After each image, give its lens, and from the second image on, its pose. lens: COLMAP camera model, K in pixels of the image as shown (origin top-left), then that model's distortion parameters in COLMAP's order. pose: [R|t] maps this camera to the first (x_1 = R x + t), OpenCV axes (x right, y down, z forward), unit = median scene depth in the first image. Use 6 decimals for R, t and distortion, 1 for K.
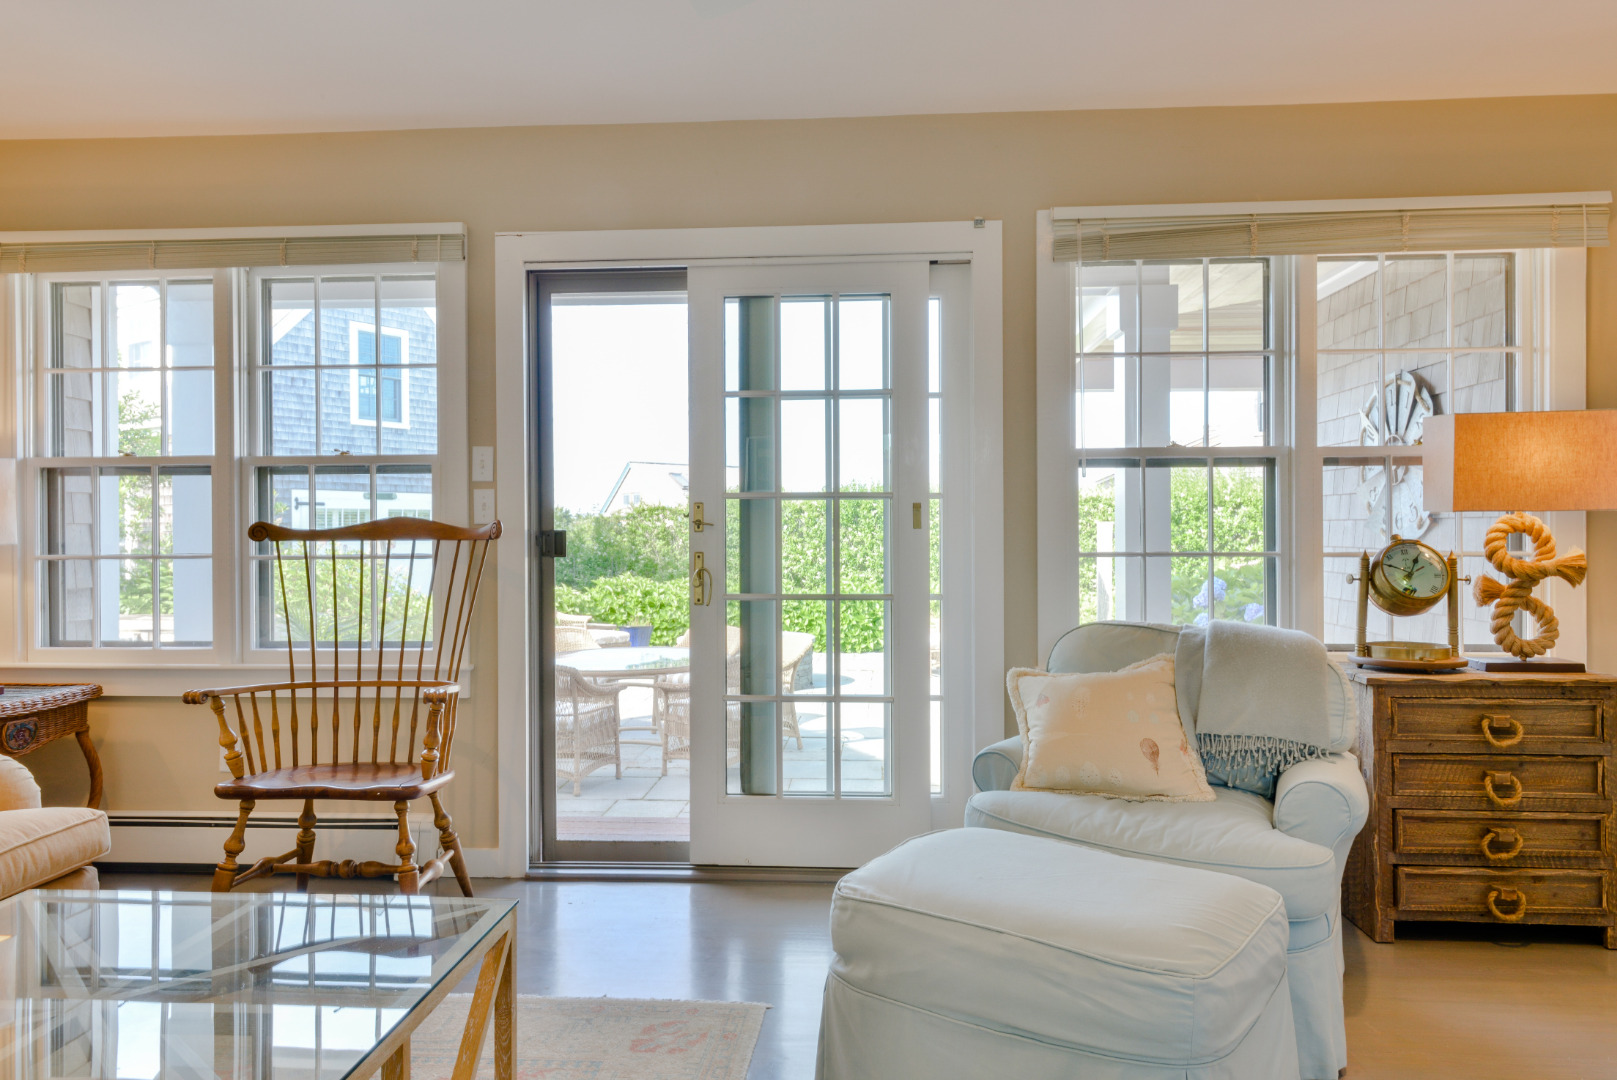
lens RADIAL K [[1015.3, 0, 808.5], [0, 1015.3, 540.0], [0, 0, 1]] dist [-0.013344, 0.001453]
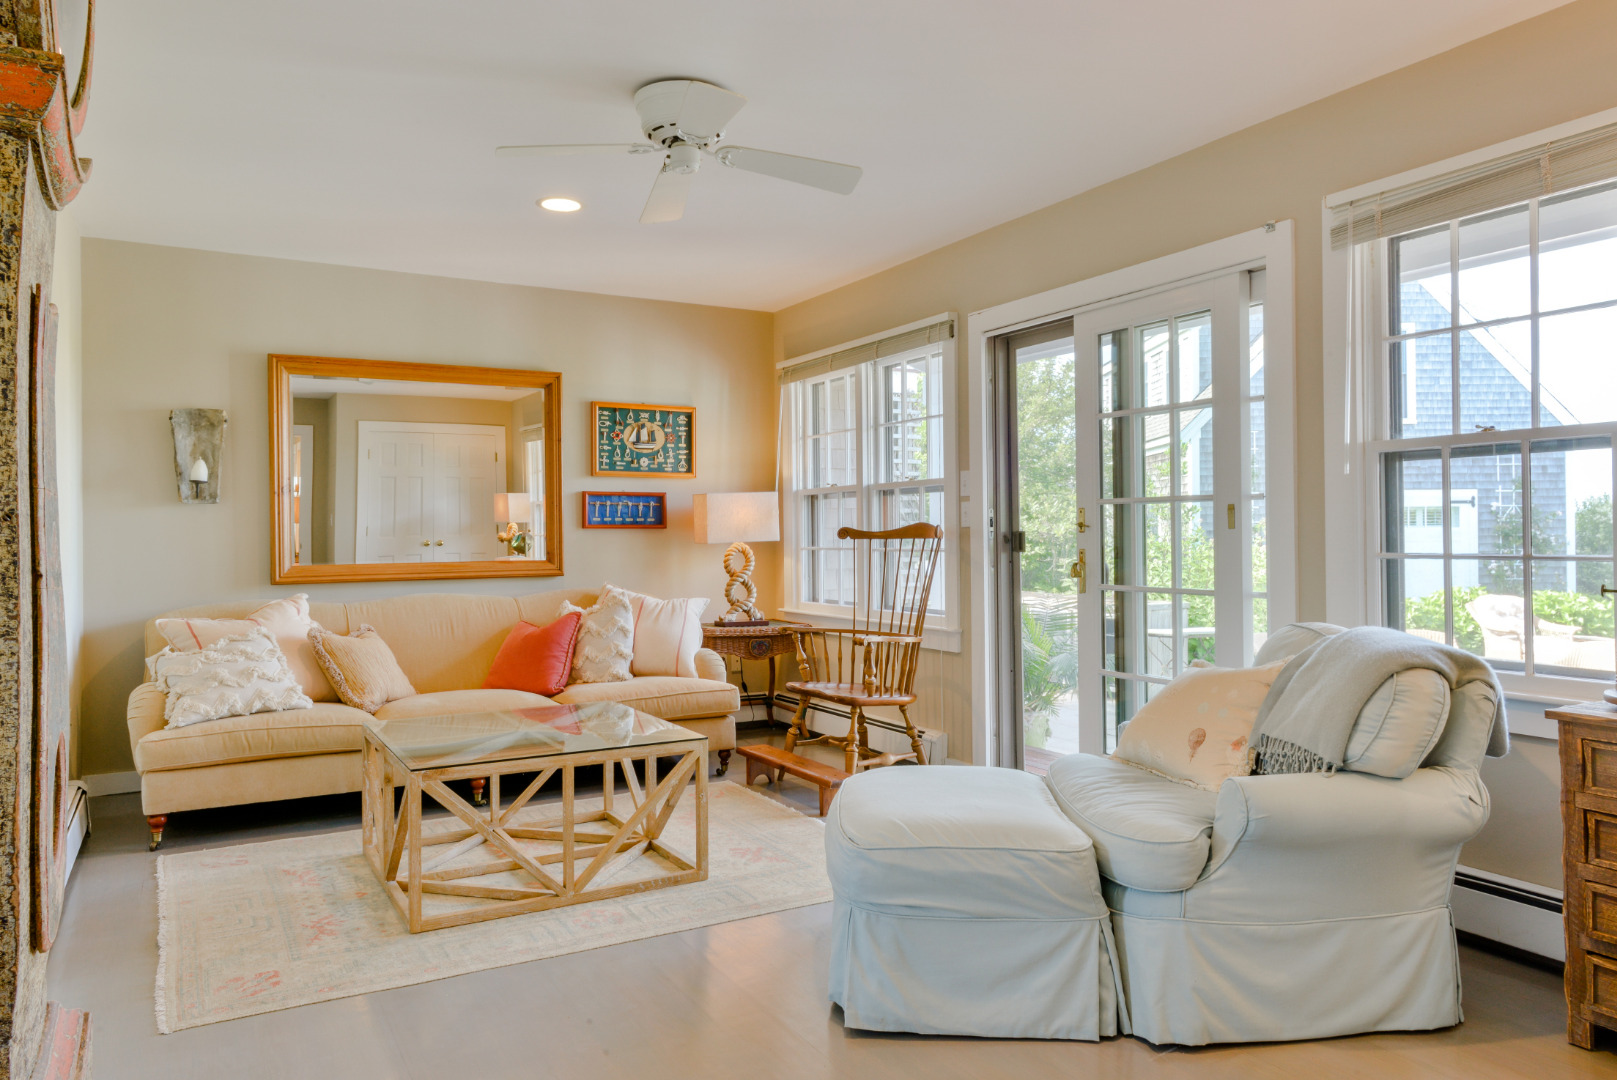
lens RADIAL K [[1109.0, 0, 808.5], [0, 1109.0, 540.0], [0, 0, 1]] dist [0.003112, 0.005088]
pose [[0.535134, 0.003062, -0.844762, 0.834794], [0.003868, 0.999974, 0.006074, -0.008015], [0.844758, -0.006518, 0.535108, 0.012548]]
